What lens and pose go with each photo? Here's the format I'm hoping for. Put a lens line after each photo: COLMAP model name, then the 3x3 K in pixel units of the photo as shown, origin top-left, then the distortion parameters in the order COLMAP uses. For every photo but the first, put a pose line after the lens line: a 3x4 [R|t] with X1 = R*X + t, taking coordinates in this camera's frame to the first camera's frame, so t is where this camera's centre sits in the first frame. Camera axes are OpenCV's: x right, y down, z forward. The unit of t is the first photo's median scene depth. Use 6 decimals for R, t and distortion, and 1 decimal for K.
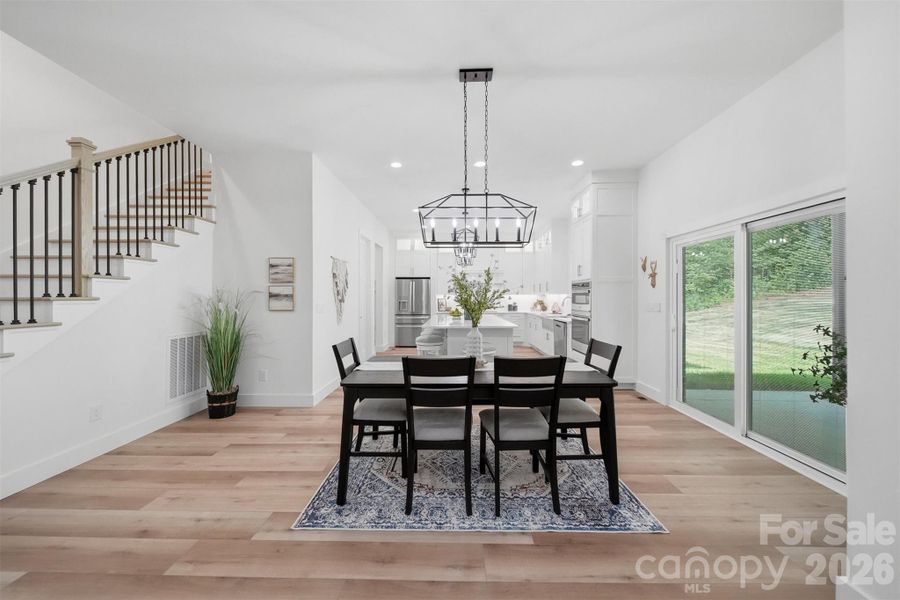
lens RADIAL K [[323.1, 0, 449.6], [0, 323.1, 298.9], [0, 0, 1]] dist [-0.001281, -0.000172]
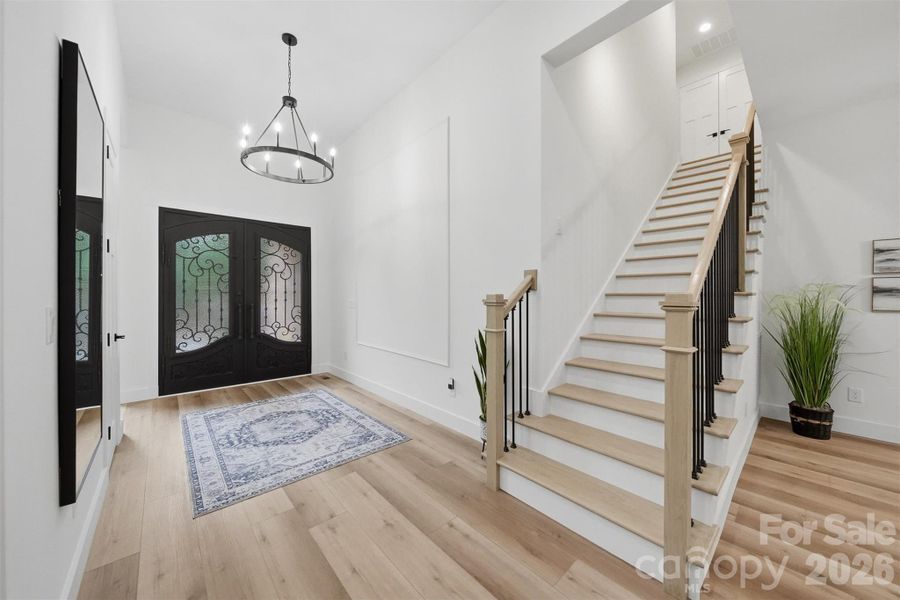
lens RADIAL K [[323.1, 0, 449.6], [0, 323.1, 298.9], [0, 0, 1]] dist [-0.001281, -0.000172]
pose [[0.679630, 0.009276, -0.733497, -0.721553], [-0.005991, 0.999957, 0.007095, 0.009542], [0.733531, -0.000428, 0.679656, -0.242617]]
